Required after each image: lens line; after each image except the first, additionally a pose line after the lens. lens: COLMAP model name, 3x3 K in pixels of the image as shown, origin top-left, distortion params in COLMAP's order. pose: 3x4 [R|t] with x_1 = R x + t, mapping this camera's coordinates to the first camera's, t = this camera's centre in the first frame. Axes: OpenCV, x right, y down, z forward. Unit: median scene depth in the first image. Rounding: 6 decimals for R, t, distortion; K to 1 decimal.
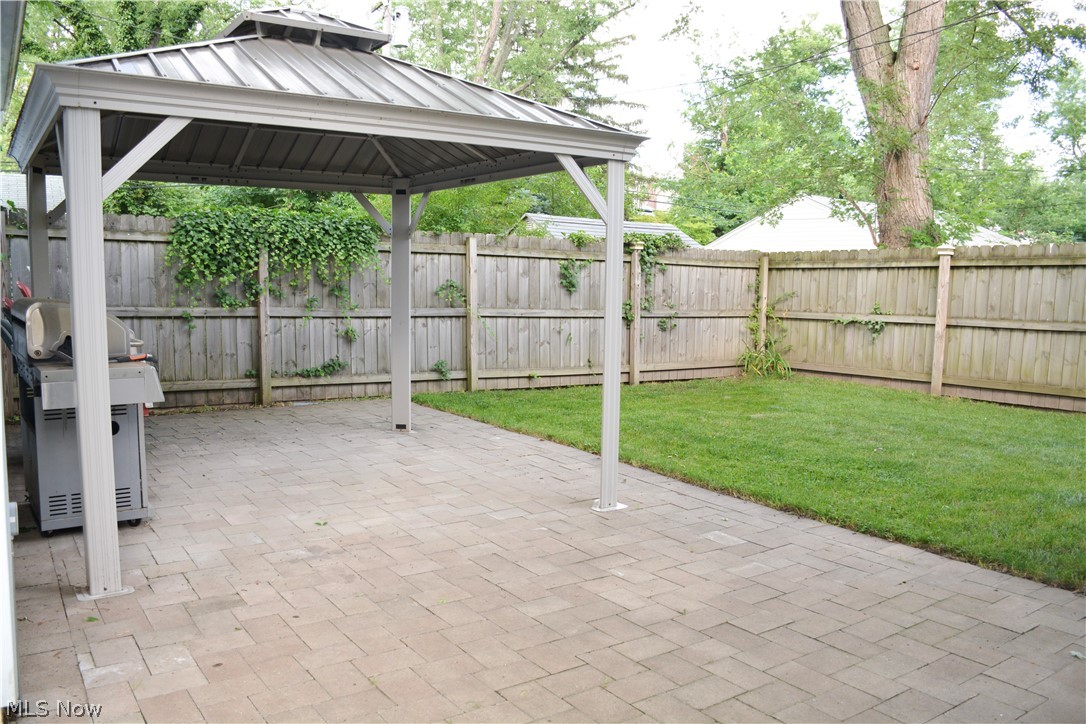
lens RADIAL K [[853.0, 0, 536.1], [0, 853.0, 372.6], [0, 0, 1]] dist [-0.147693, 0.107621]
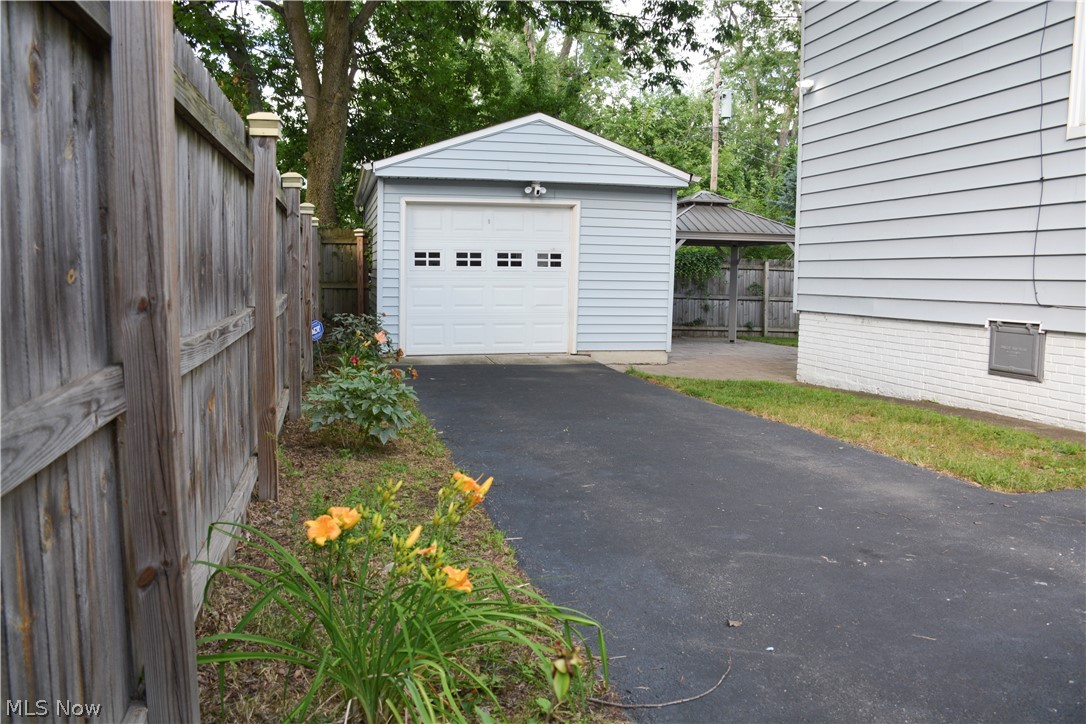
lens RADIAL K [[853.0, 0, 536.1], [0, 853.0, 372.6], [0, 0, 1]] dist [-0.147693, 0.107621]
pose [[0.935084, 0.034761, -0.352717, 0.133622], [-0.038667, 0.999244, -0.004031, 0.141087], [0.352311, 0.017408, 0.935721, -1.117508]]
